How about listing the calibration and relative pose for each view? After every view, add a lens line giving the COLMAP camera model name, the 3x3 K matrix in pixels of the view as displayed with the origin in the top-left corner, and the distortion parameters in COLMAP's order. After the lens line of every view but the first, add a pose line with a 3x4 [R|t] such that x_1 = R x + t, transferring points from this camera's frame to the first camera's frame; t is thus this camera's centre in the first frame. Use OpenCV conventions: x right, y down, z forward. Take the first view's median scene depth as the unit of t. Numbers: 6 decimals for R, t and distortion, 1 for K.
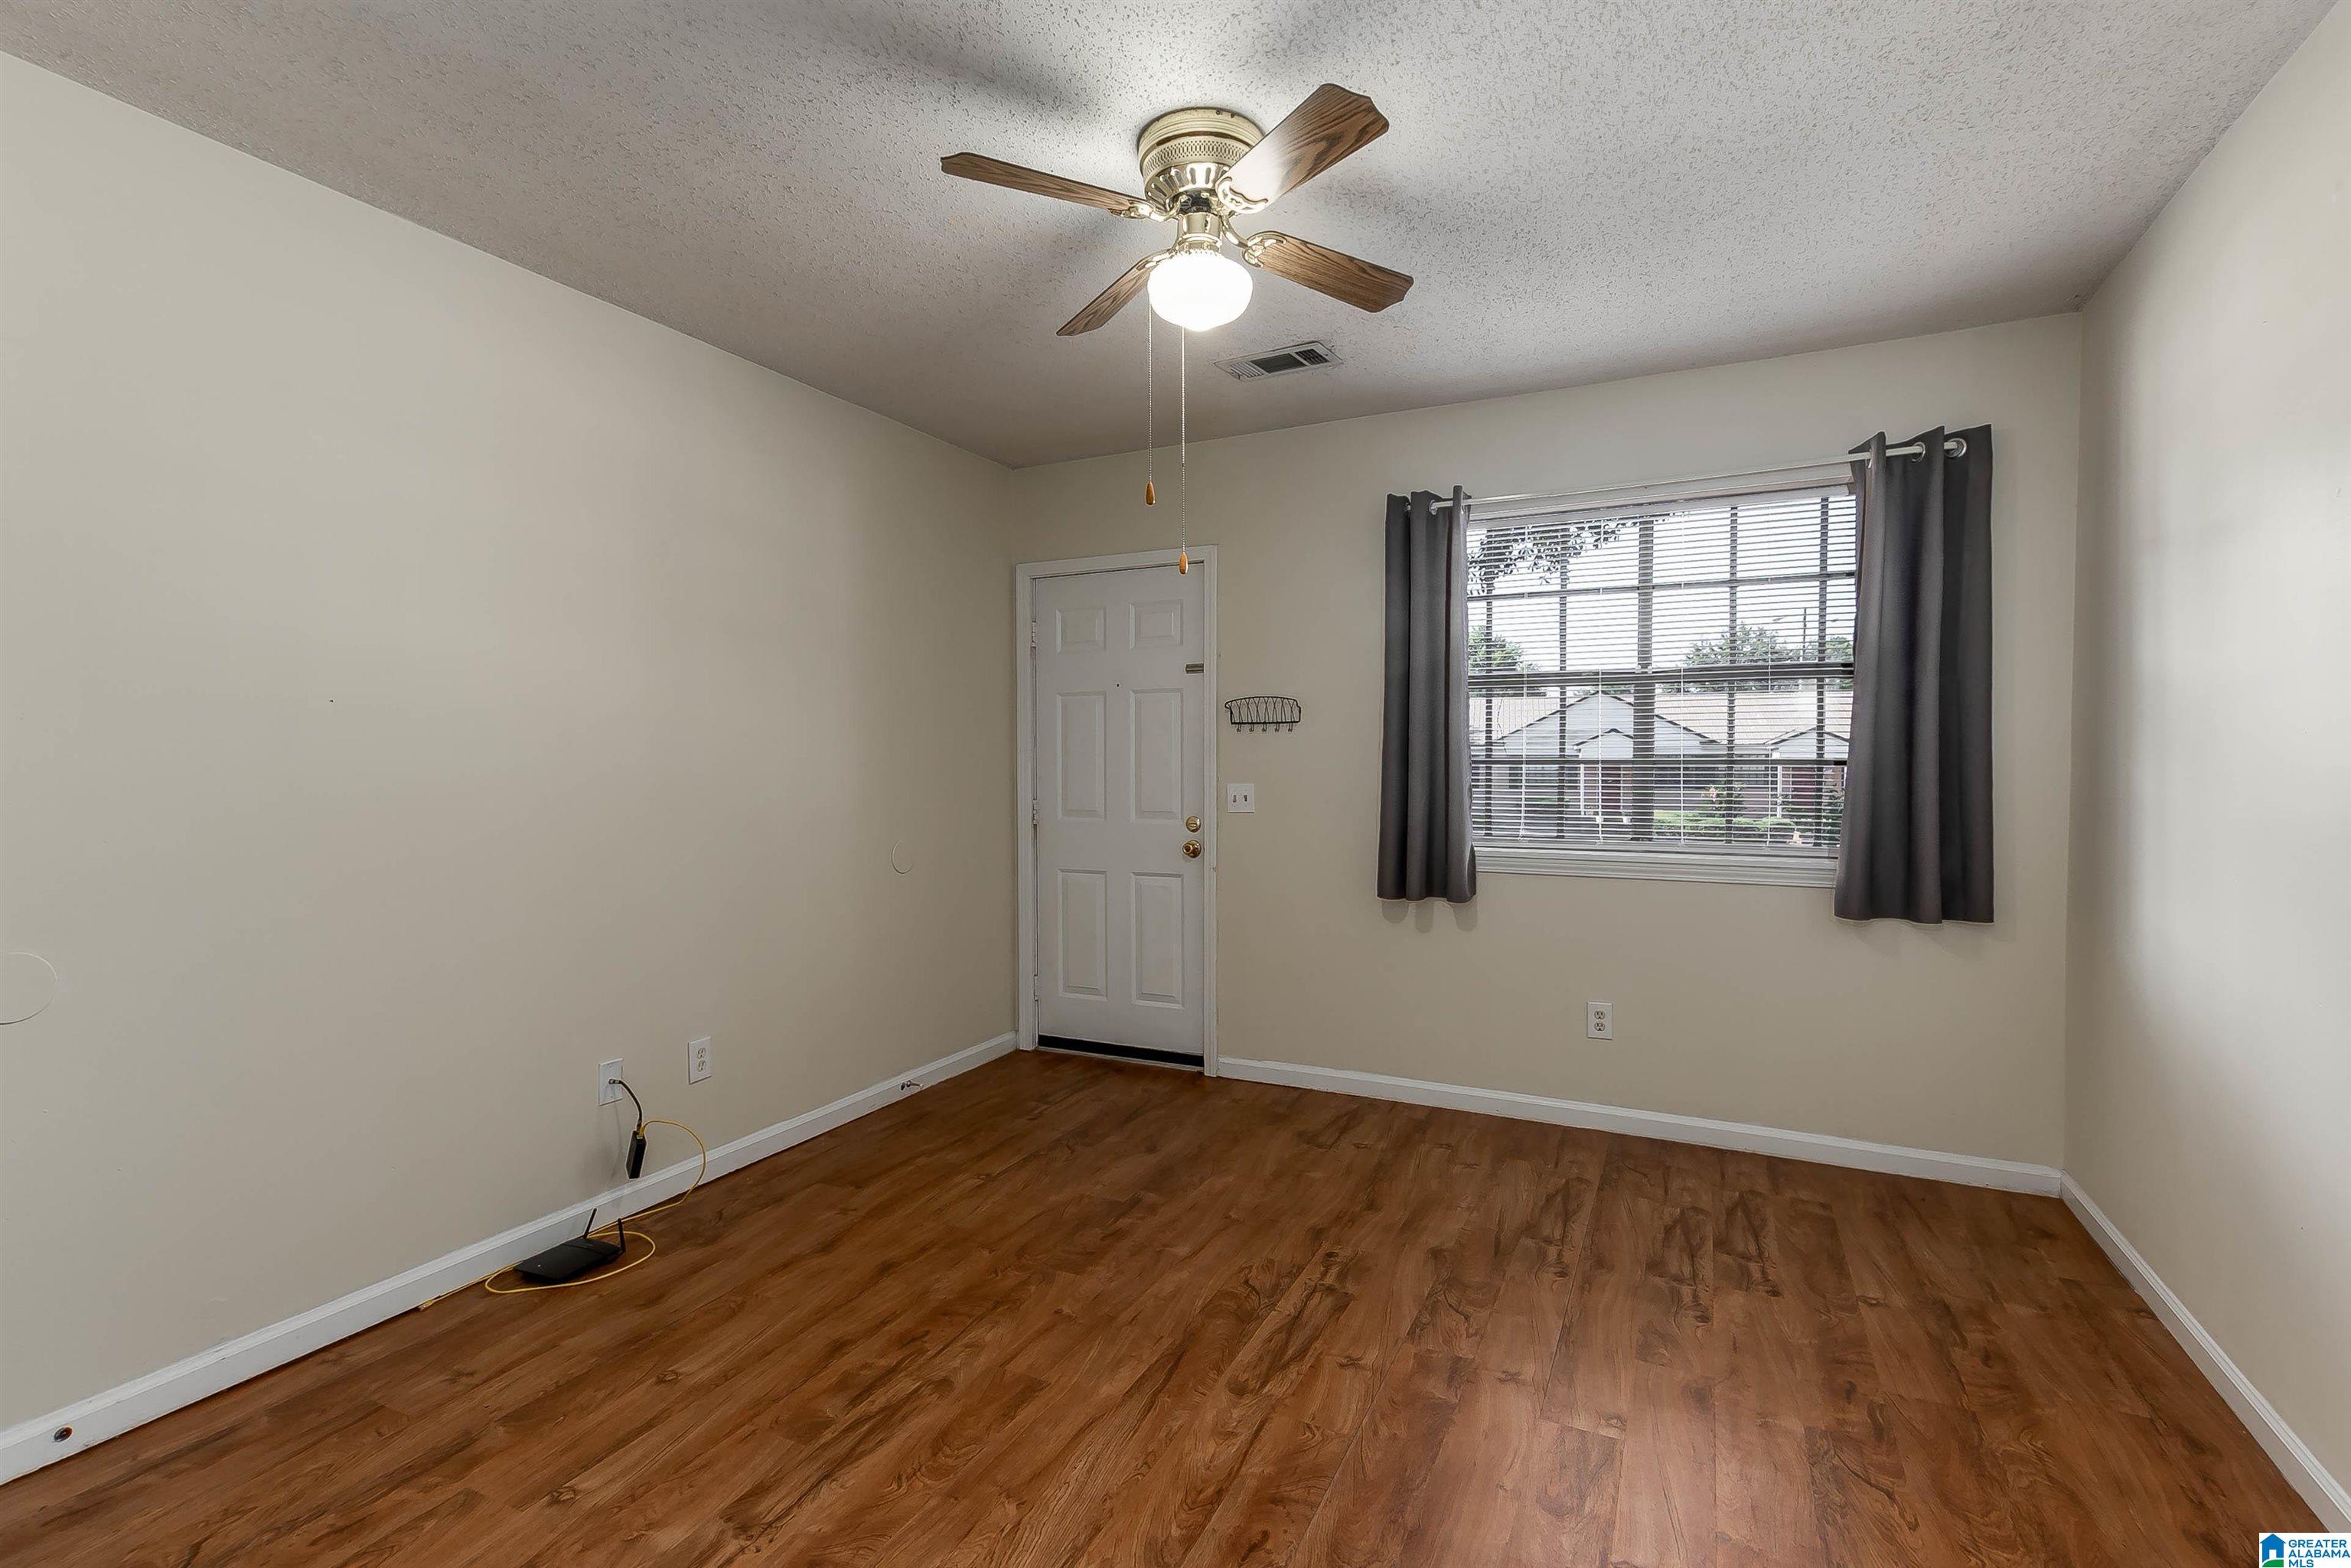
lens RADIAL K [[1080.3, 0, 1170.8], [0, 1080.3, 796.6], [0, 0, 1]] dist [0.002803, -0.000423]
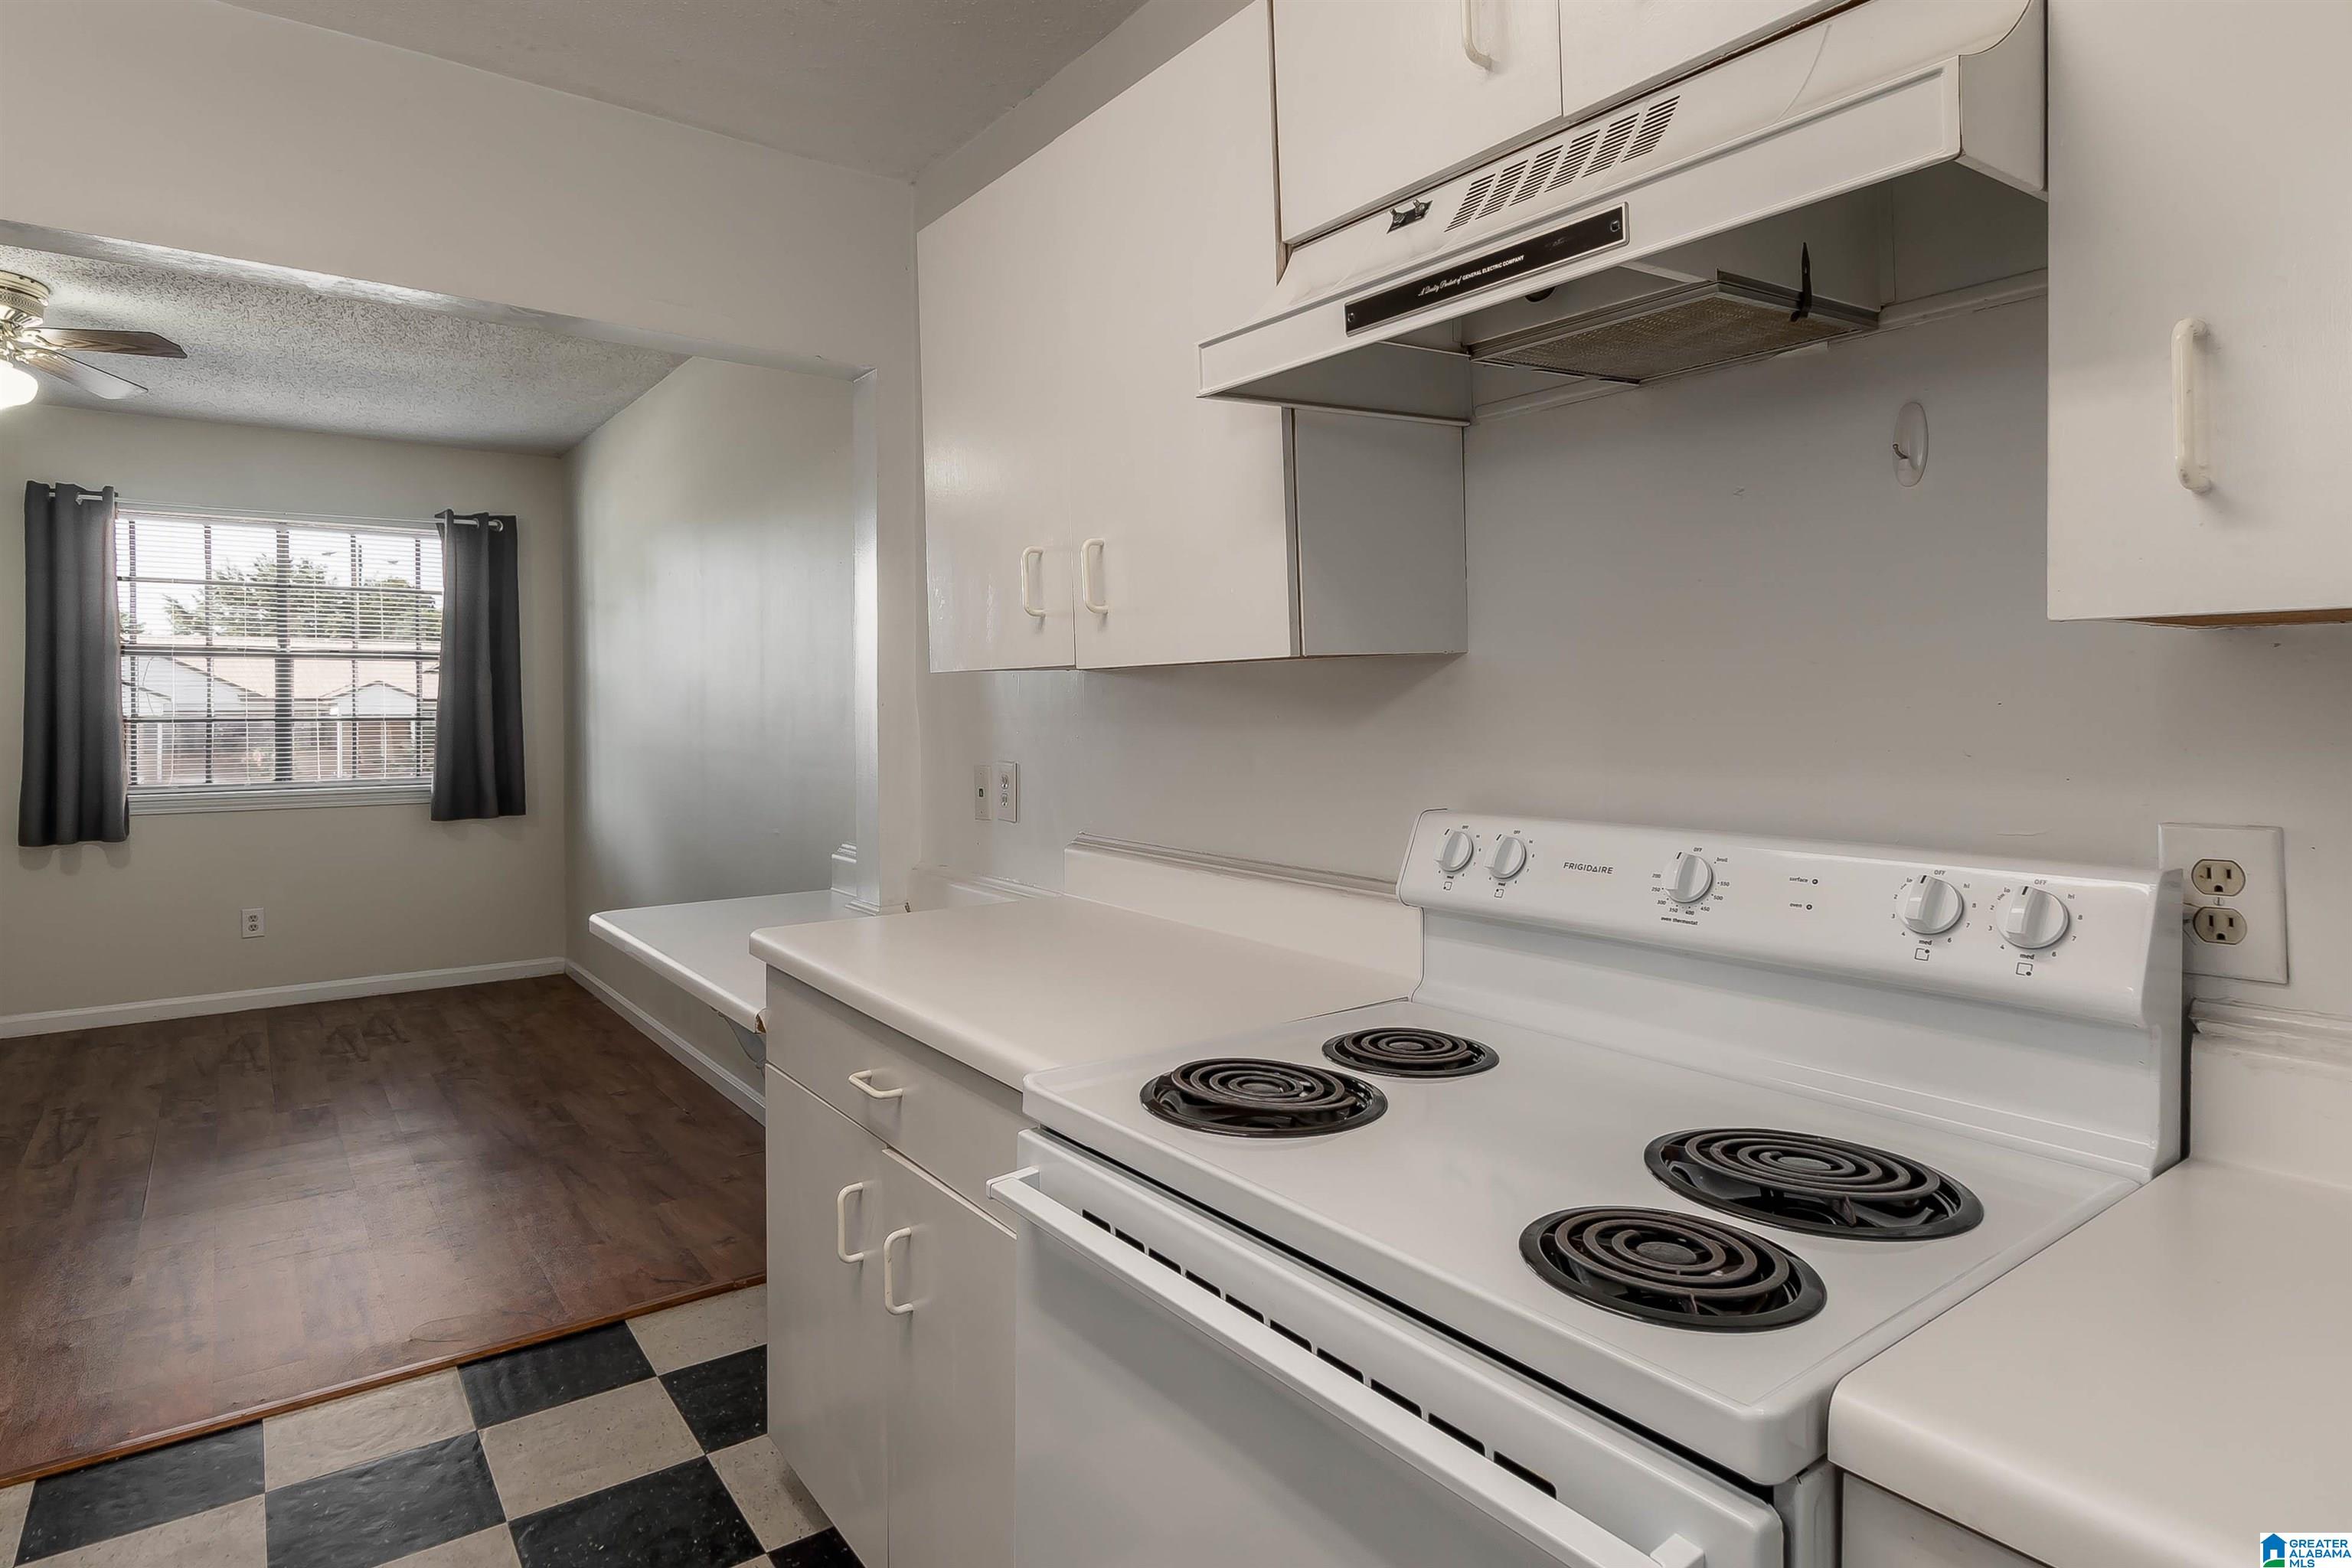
lens RADIAL K [[1236.5, 0, 1109.5], [0, 1236.5, 708.3], [0, 0, 1]] dist [0.010241, 0.005680]
pose [[0.478613, -0.000309, 0.878026, -0.476656], [0.037768, 0.999082, -0.020236, 0.026468], [-0.877213, 0.042846, 0.478185, -0.697945]]
